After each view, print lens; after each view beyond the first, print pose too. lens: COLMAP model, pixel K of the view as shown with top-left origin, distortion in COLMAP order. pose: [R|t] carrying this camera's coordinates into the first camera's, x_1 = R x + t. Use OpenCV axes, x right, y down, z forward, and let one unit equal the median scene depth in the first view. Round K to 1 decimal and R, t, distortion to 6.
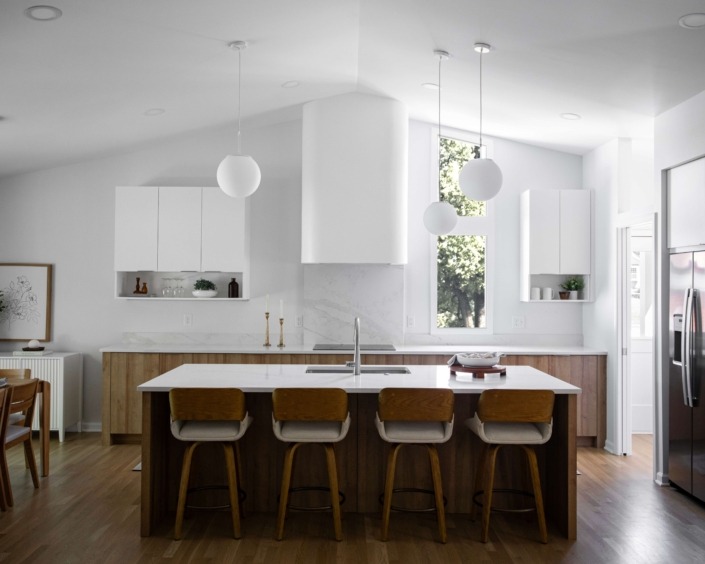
lens RADIAL K [[650.8, 0, 352.5], [0, 650.8, 282.0], [0, 0, 1]] dist [-0.038044, 0.006021]
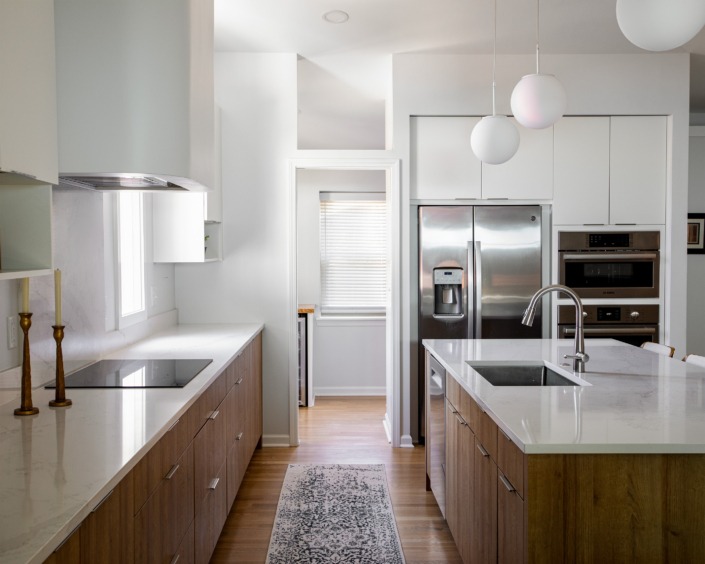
lens RADIAL K [[808.7, 0, 352.5], [0, 808.7, 282.0], [0, 0, 1]] dist [0.048825, -0.004054]
pose [[-0.004817, -0.045597, 0.998948, -0.566290], [-0.006532, 0.998940, 0.045565, 0.012482], [-0.999967, -0.006306, -0.005110, 0.879677]]
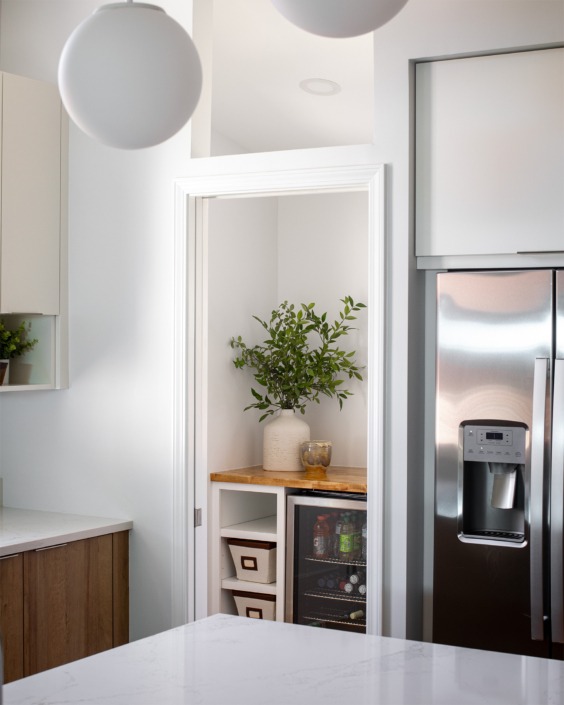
lens RADIAL K [[1227.9, 0, 260.8], [0, 1227.9, 370.9], [0, 0, 1]] dist [-0.126949, 0.183890]
pose [[0.535111, -0.023024, 0.844468, -0.166219], [-0.010829, 0.999359, 0.034109, -0.004885], [-0.844713, -0.027397, 0.534519, 0.544125]]
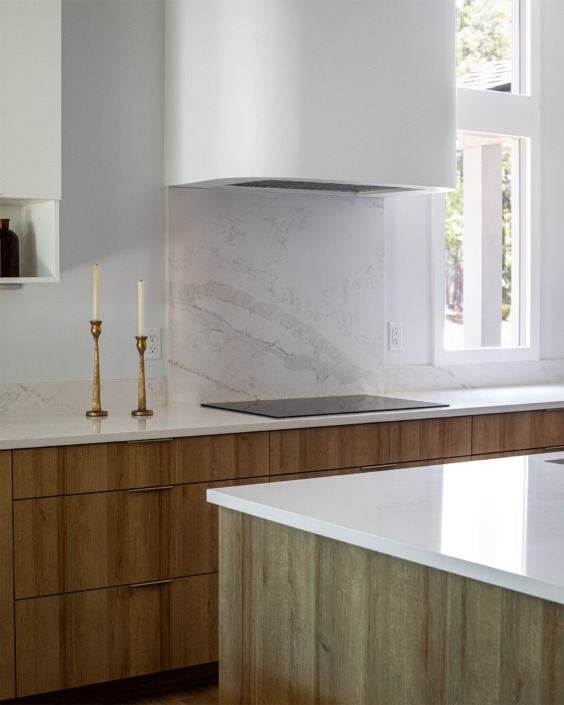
lens RADIAL K [[1227.9, 0, 260.8], [0, 1227.9, 370.9], [0, 0, 1]] dist [-0.126949, 0.183890]
pose [[0.850561, -0.041393, 0.524245, -0.419488], [0.000407, 0.996949, 0.078057, 0.024004], [-0.525876, -0.066179, 0.847983, 0.418161]]
